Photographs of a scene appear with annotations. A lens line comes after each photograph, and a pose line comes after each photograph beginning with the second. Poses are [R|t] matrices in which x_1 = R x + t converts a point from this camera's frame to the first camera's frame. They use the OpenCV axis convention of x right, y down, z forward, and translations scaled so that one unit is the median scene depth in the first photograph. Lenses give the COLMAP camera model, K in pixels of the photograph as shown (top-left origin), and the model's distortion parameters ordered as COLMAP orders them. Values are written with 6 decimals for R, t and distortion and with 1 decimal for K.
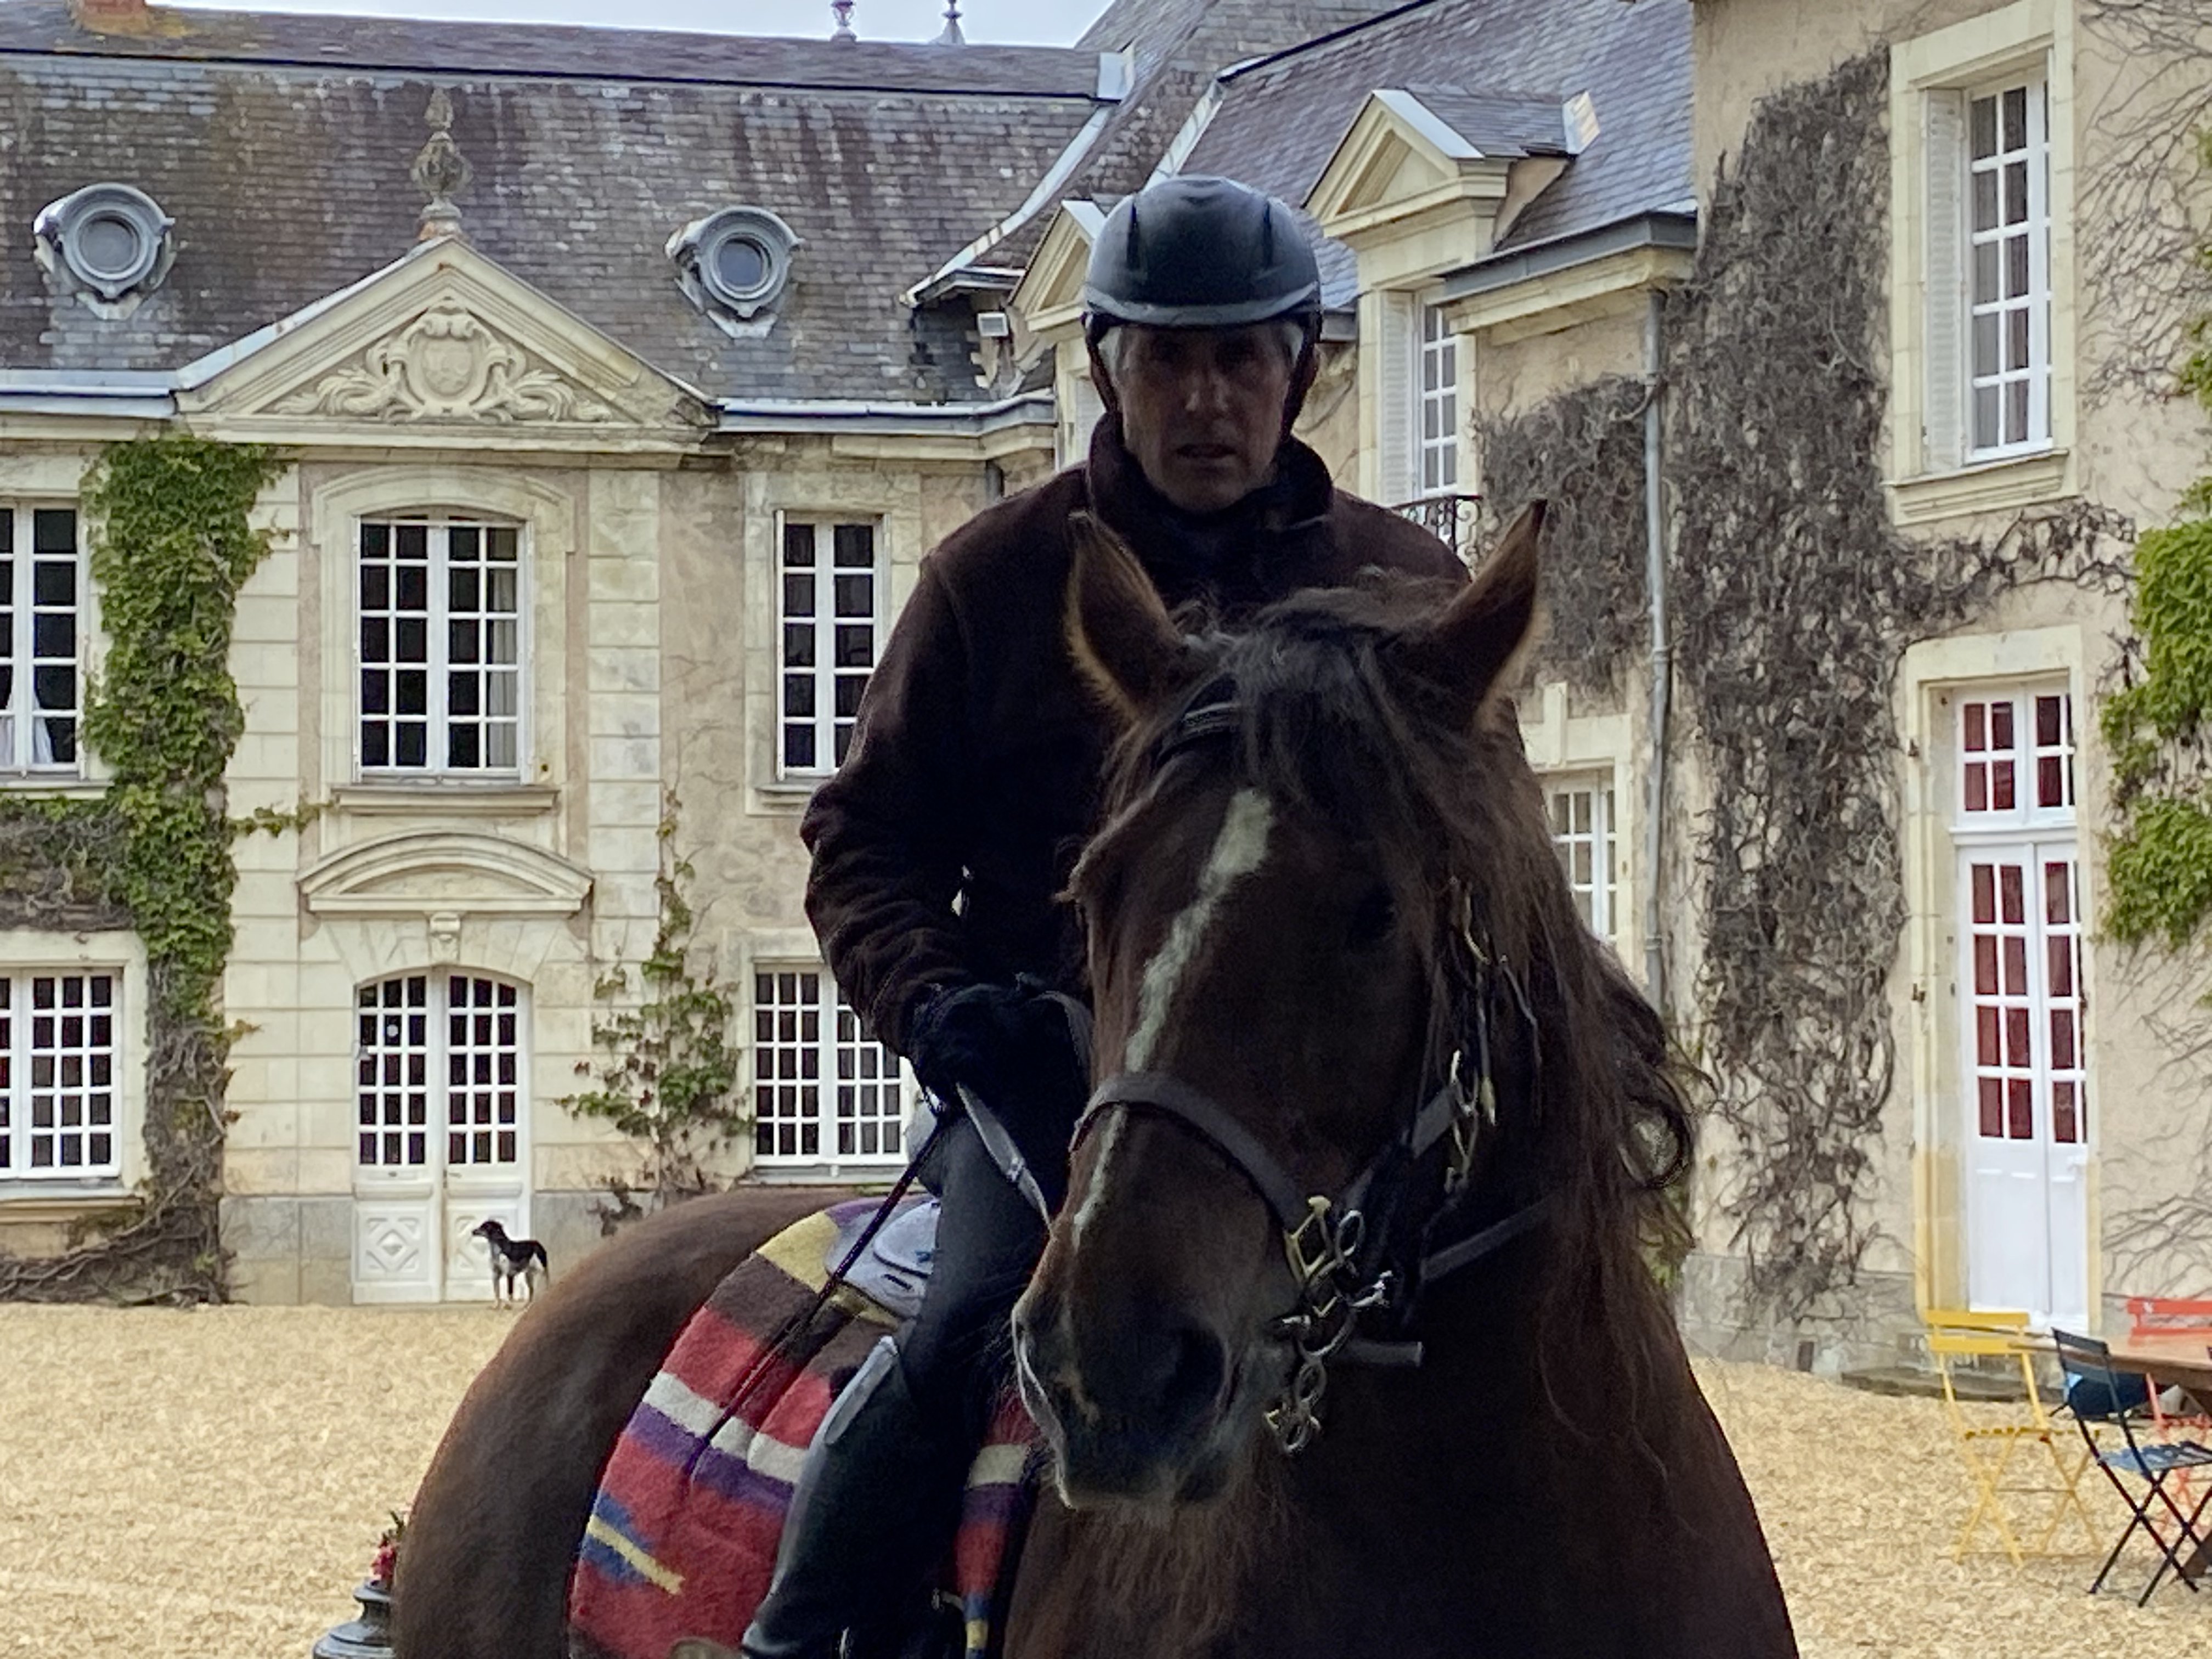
lens RADIAL K [[5670.9, 0, 1136.5], [0, 5670.9, 777.5], [0, 0, 1]] dist [0.085619, 0.270707]
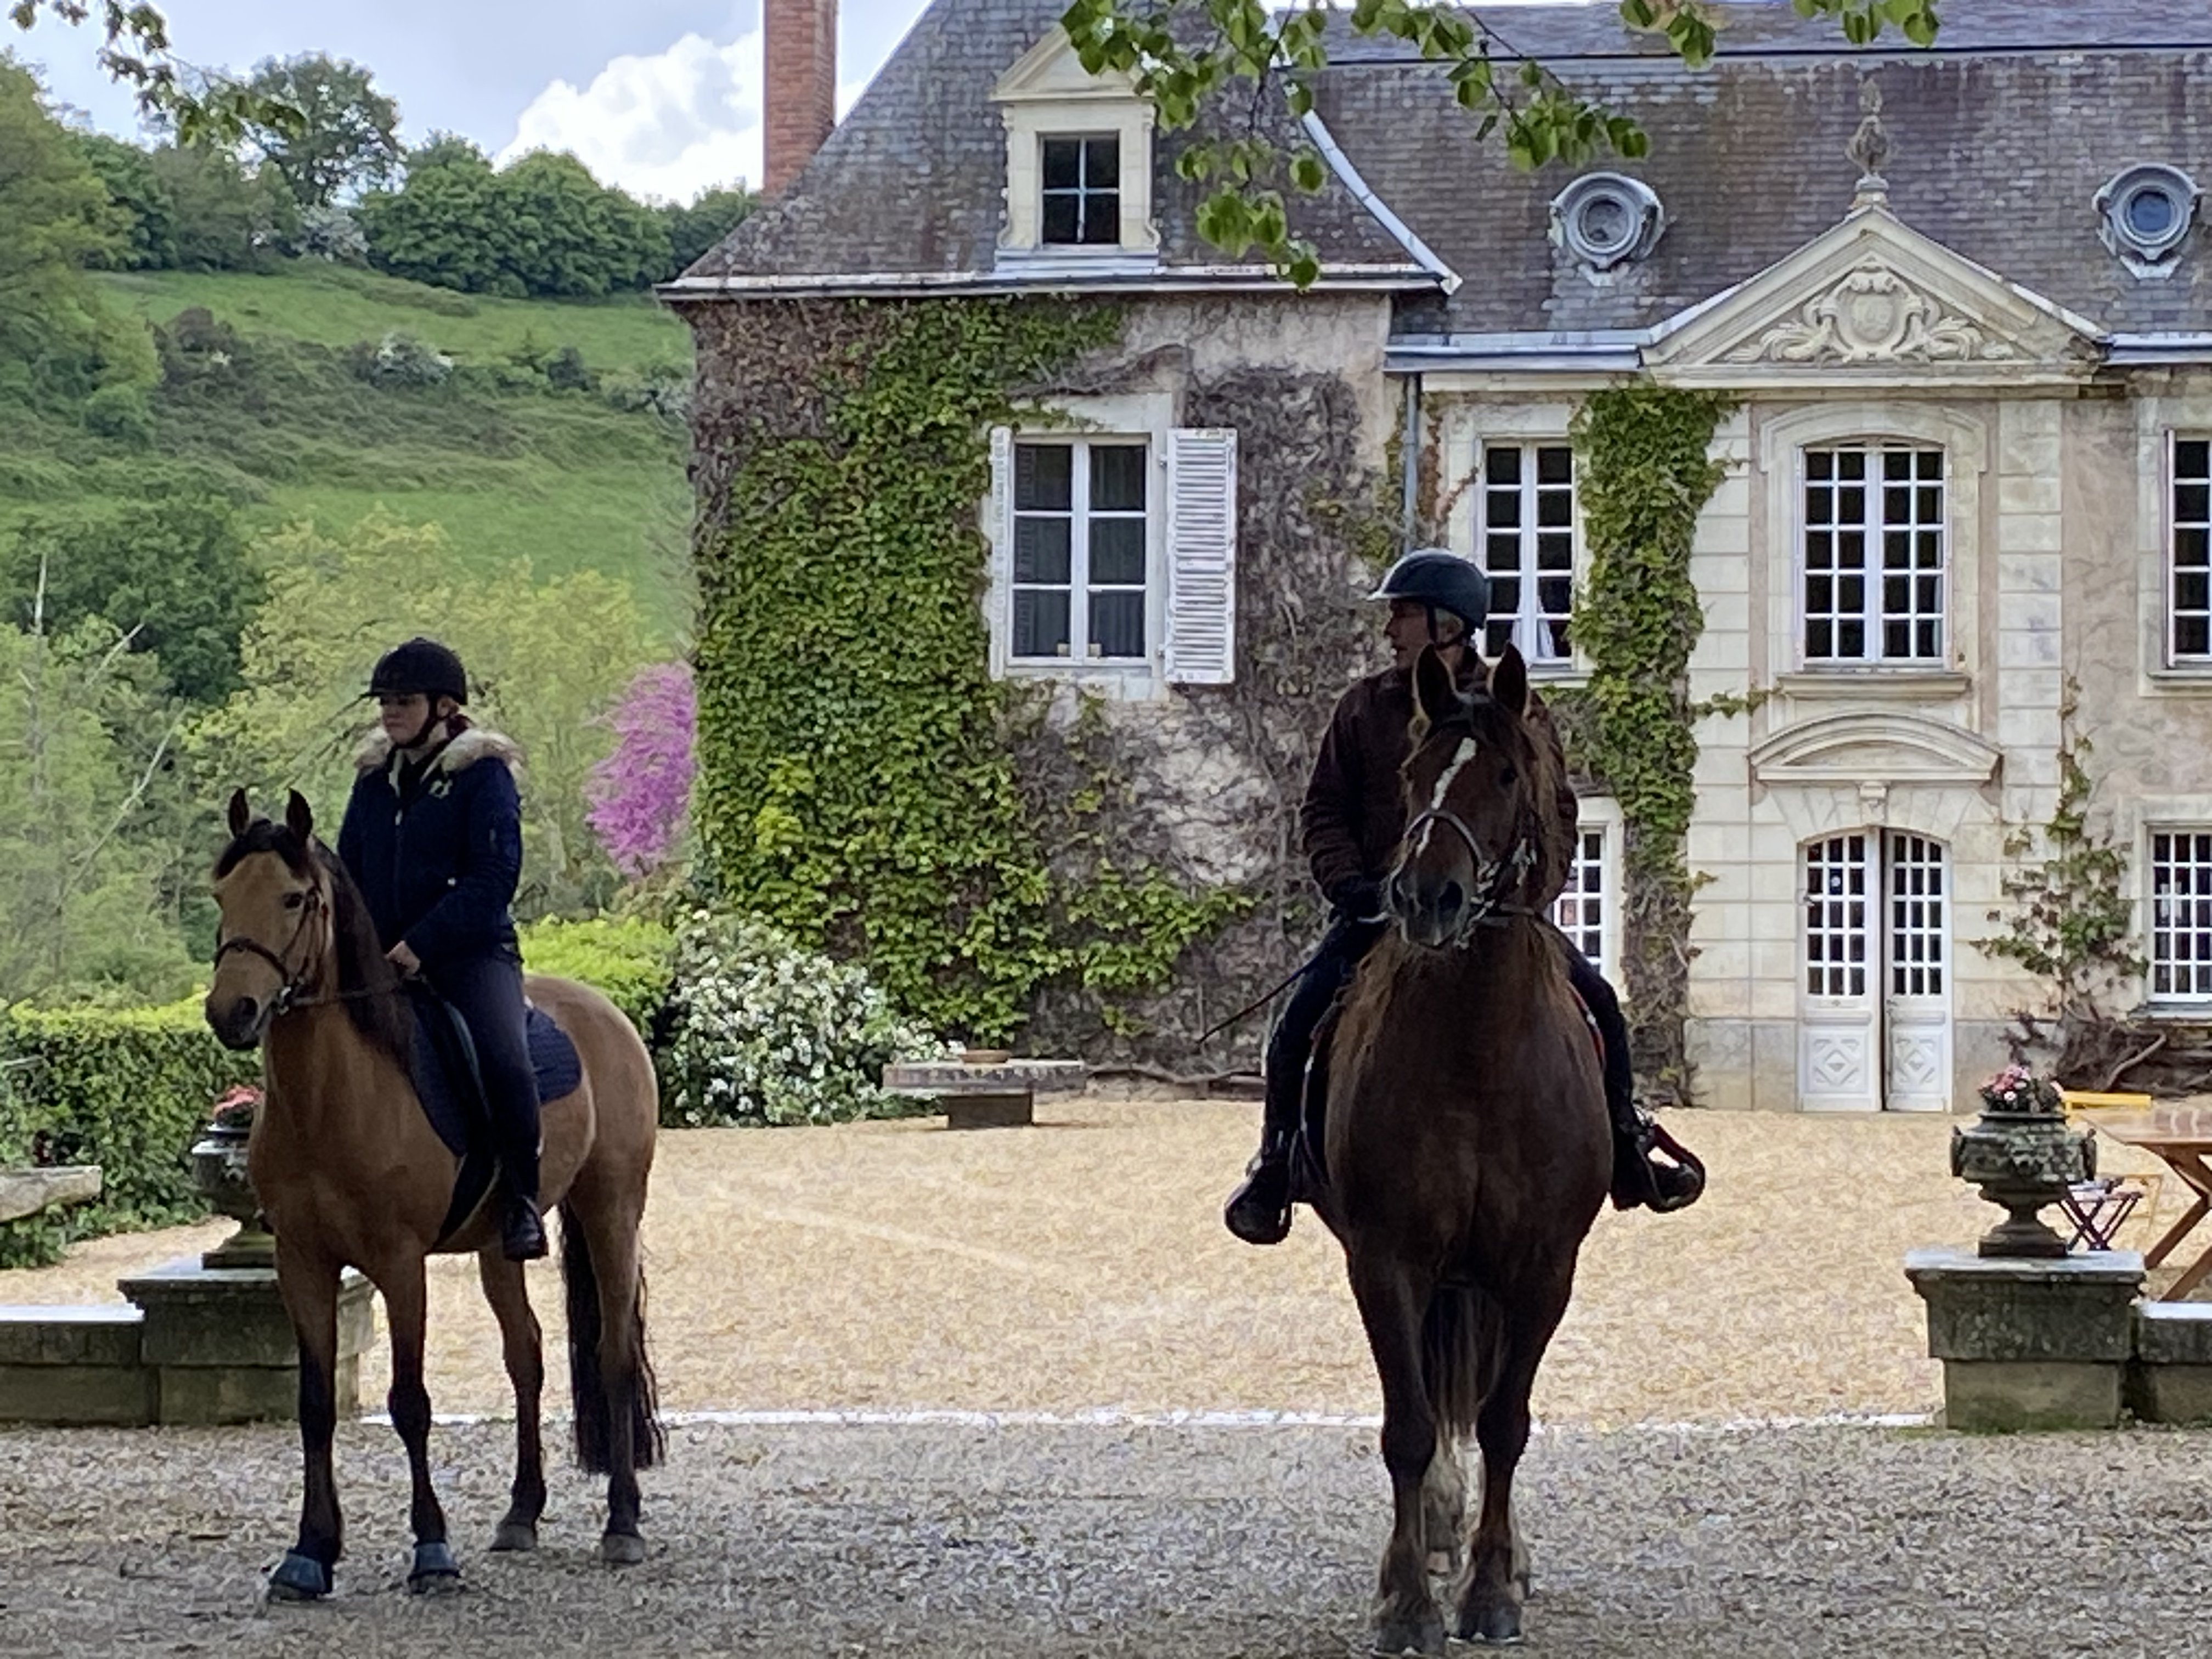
lens RADIAL K [[6632.8, 0, 1121.6], [0, 6632.8, 741.6], [0, 0, 1]] dist [0.116193, 0.498587]
pose [[0.909635, -0.000420, -0.415408, 0.310919], [0.011458, 0.999644, 0.024079, -0.019654], [0.415250, -0.026663, 0.909317, -0.319094]]
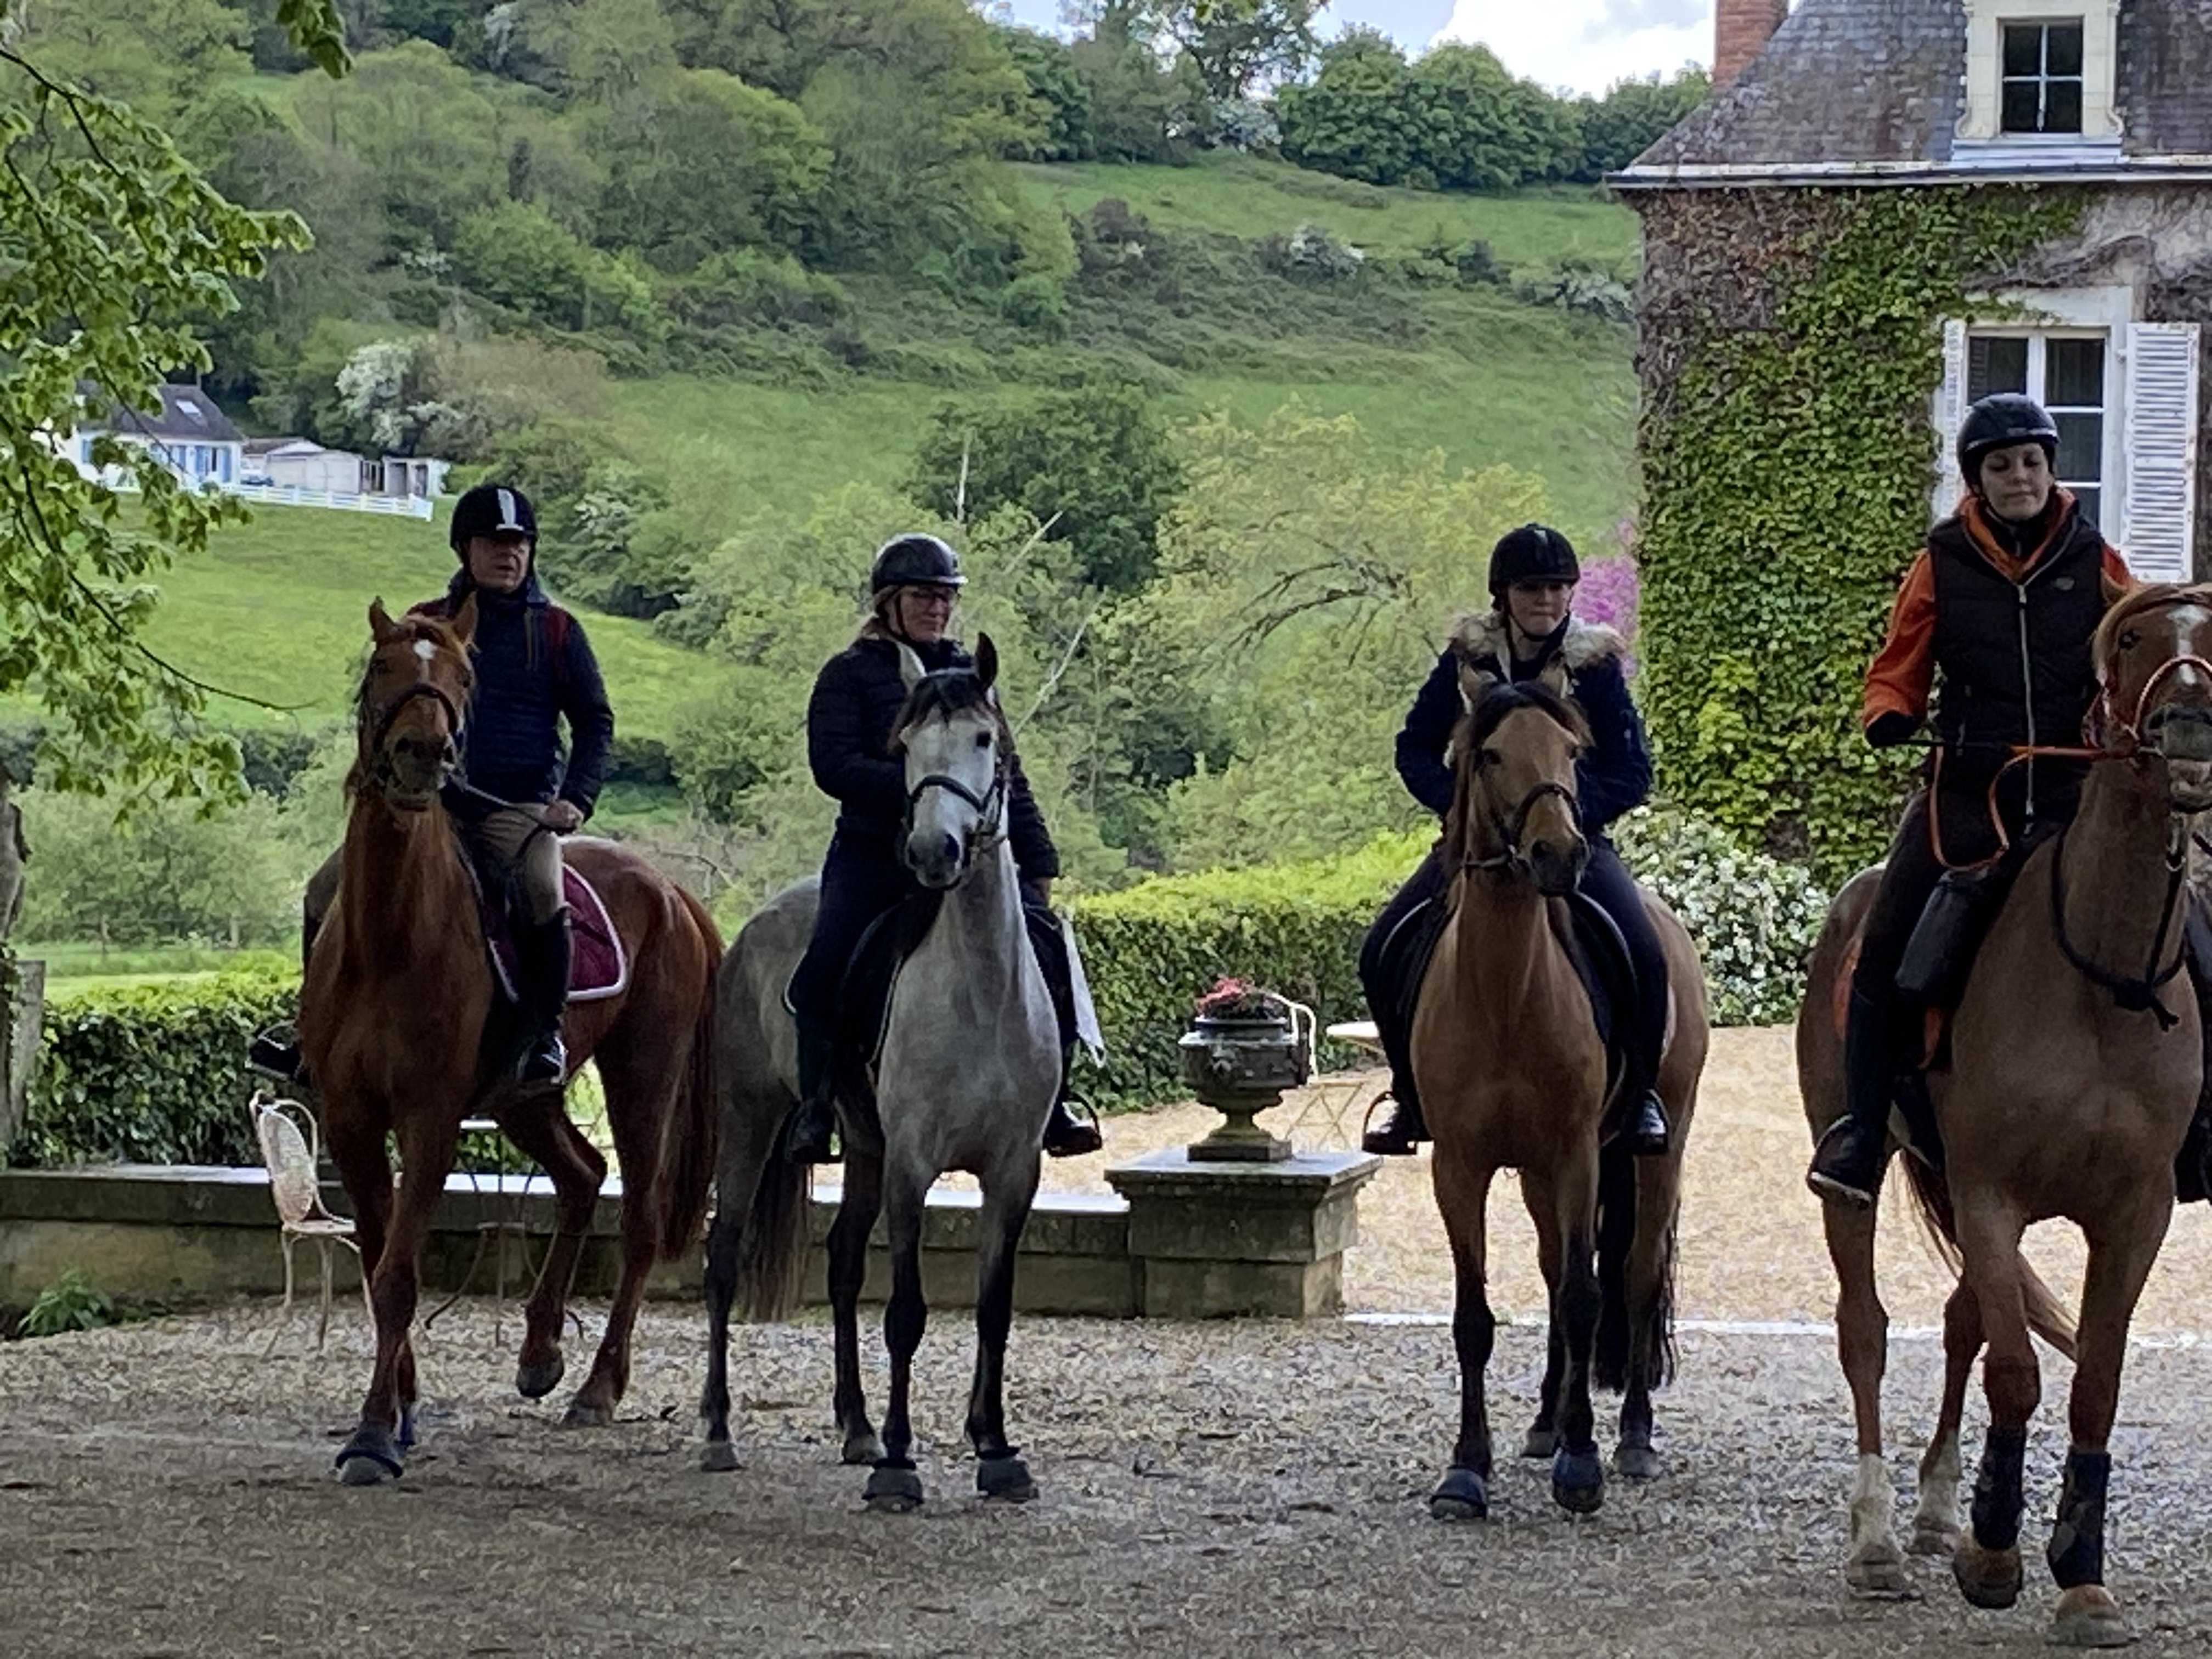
lens RADIAL K [[6640.8, 0, 1194.8], [0, 6640.8, 750.3], [0, 0, 1]] dist [0.132870, -0.284600]
pose [[0.851061, 0.021134, -0.524641, 0.296726], [0.000133, 0.999181, 0.040465, -0.019259], [0.525067, -0.034508, 0.850361, -0.311846]]
